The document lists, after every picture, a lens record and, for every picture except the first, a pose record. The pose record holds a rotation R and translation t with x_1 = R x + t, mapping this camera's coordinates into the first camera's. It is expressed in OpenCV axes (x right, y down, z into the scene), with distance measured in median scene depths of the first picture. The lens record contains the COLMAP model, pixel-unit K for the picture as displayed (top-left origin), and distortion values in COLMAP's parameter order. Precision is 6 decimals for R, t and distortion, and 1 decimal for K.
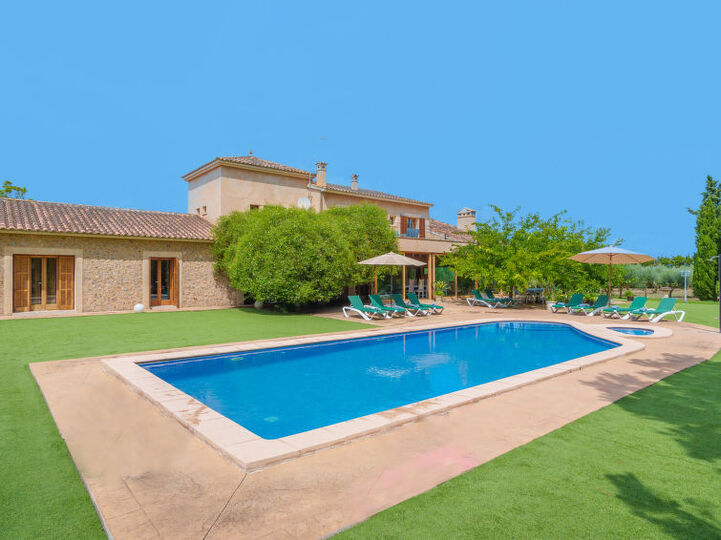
lens RADIAL K [[450.5, 0, 360.5], [0, 450.5, 270.0], [0, 0, 1]] dist [0.001724, -0.000544]
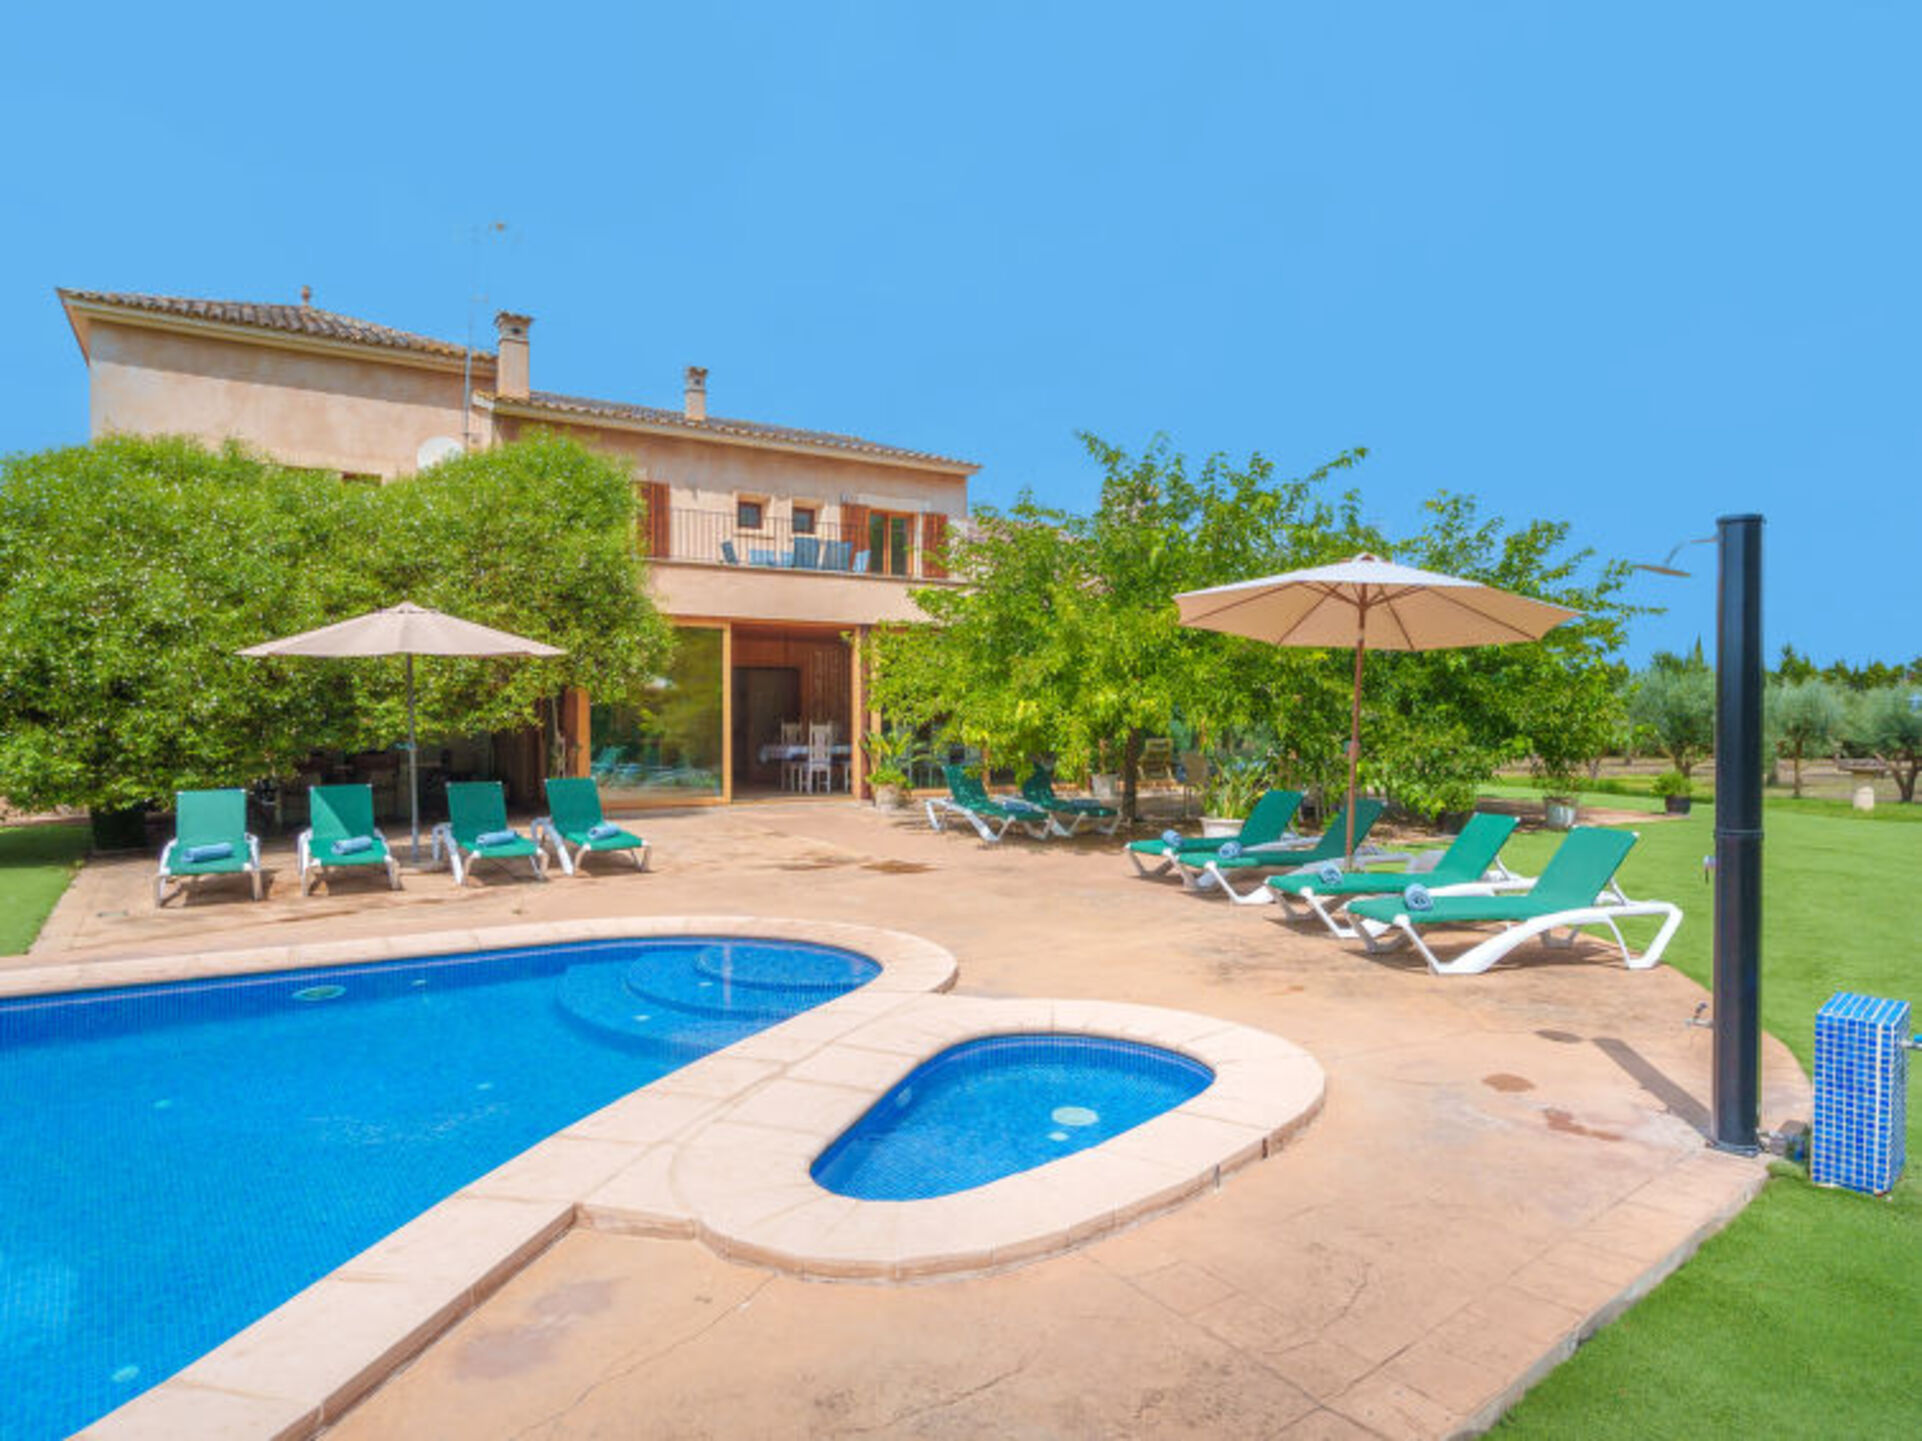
lens RADIAL K [[1135.1, 0, 989.4], [0, 1135.1, 712.3], [0, 0, 1]] dist [0.000151, 0.001213]
pose [[0.990766, 0.002139, -0.135567, 0.325707], [-0.001010, 0.999964, 0.008401, 0.008394], [0.135580, -0.008186, 0.990733, 0.337155]]
